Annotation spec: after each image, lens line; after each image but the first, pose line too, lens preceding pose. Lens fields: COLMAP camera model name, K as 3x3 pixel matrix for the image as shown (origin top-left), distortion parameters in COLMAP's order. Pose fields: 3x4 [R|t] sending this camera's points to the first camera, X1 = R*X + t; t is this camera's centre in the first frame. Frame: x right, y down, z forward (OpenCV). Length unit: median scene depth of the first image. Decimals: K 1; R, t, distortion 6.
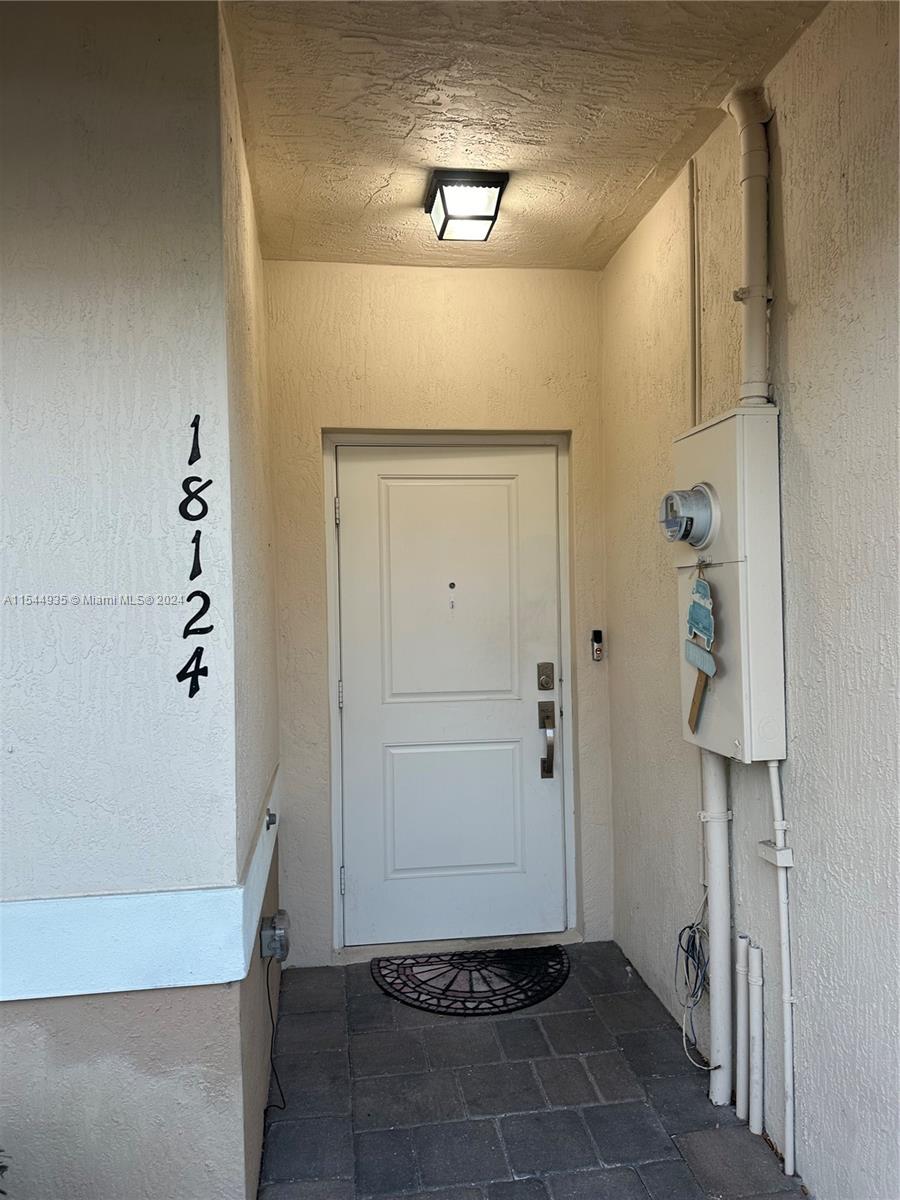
lens RADIAL K [[843.2, 0, 450.0], [0, 843.2, 600.0], [0, 0, 1]] dist [0.049349, -0.002456]
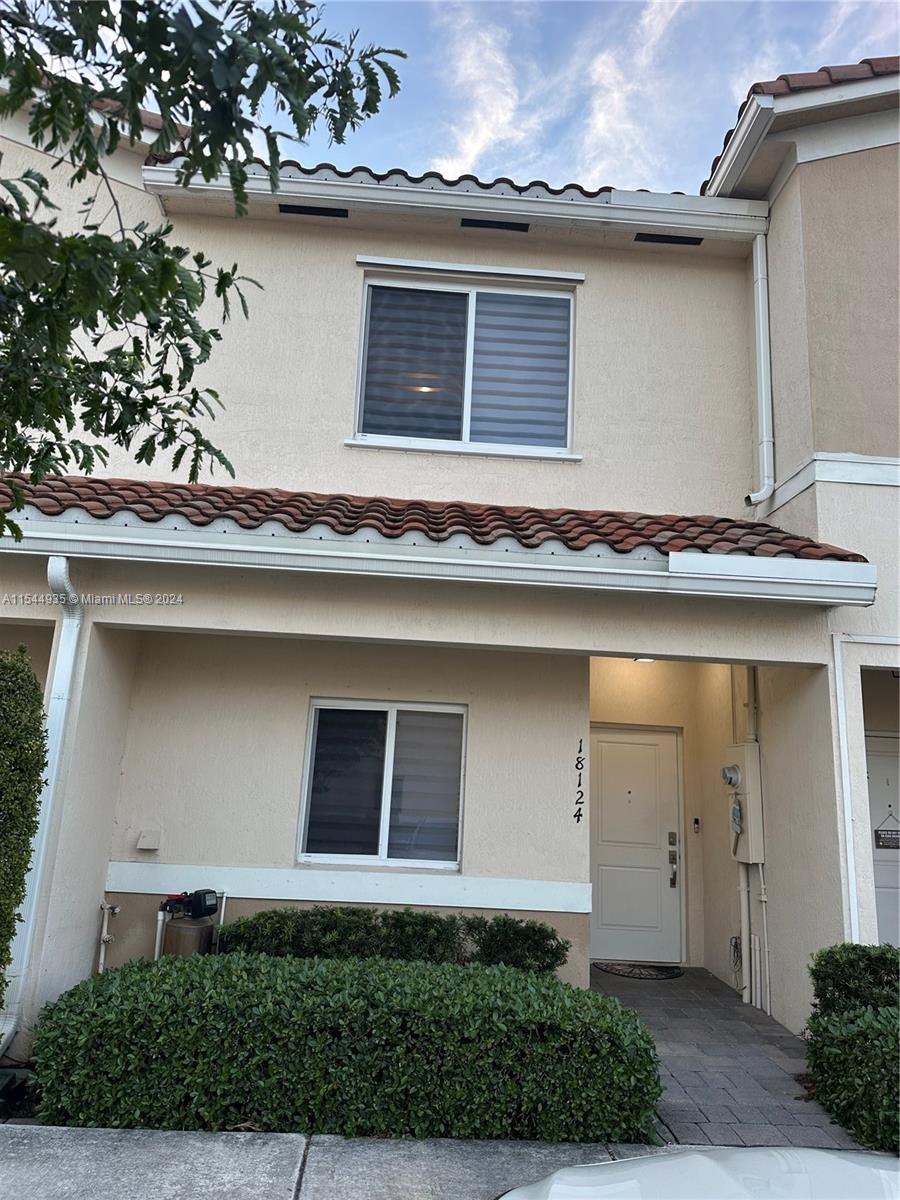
lens RADIAL K [[843.2, 0, 450.0], [0, 843.2, 600.0], [0, 0, 1]] dist [0.049349, -0.002456]
pose [[0.993772, 0.047934, -0.100595, -0.395423], [-0.069804, 0.971463, -0.226688, 0.040535], [0.086858, 0.232298, 0.968759, -1.967315]]
